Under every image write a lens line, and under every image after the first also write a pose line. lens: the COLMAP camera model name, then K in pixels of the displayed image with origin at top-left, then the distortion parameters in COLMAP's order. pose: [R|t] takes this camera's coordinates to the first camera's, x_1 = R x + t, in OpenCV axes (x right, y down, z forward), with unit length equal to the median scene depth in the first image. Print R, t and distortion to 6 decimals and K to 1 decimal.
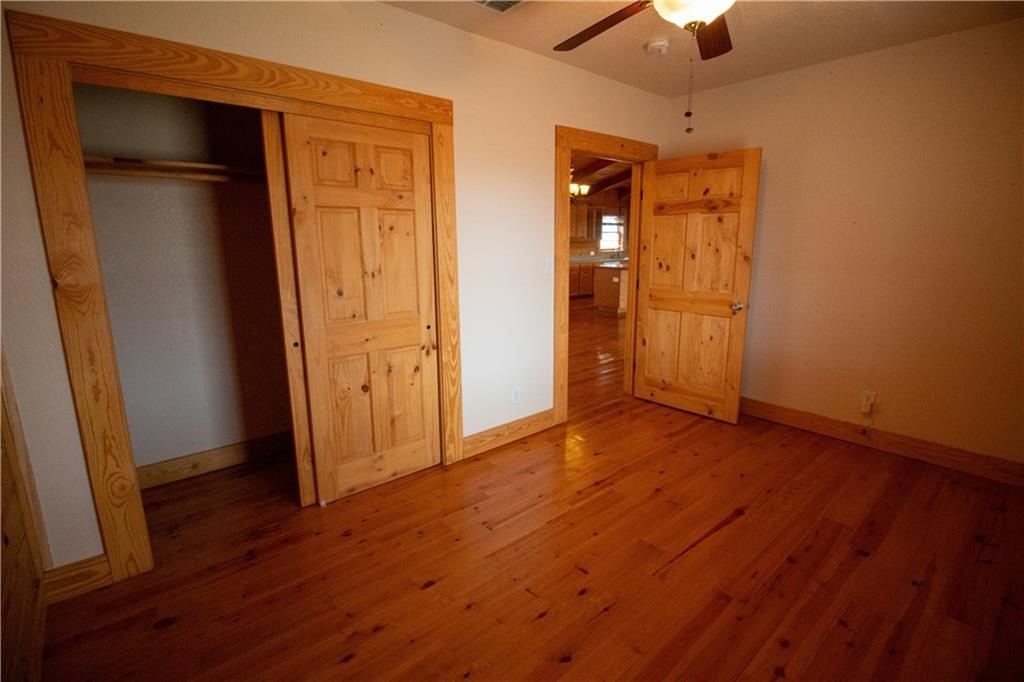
lens RADIAL K [[472.9, 0, 515.4], [0, 472.9, 335.5], [0, 0, 1]] dist [-0.015417, -0.003487]
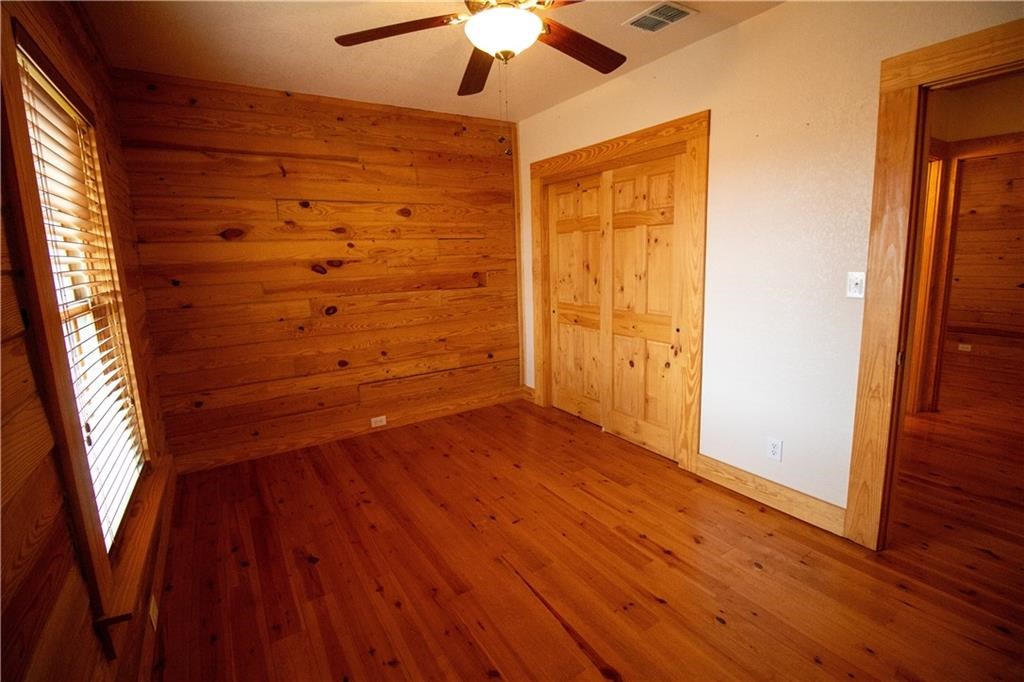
lens RADIAL K [[472.9, 0, 517.0], [0, 472.9, 338.1], [0, 0, 1]] dist [-0.015417, -0.003487]
pose [[-0.140461, 0.177826, -0.973986, 1.003960], [-0.173435, 0.964109, 0.201034, -0.167165], [0.974777, 0.197161, -0.104579, 0.827203]]
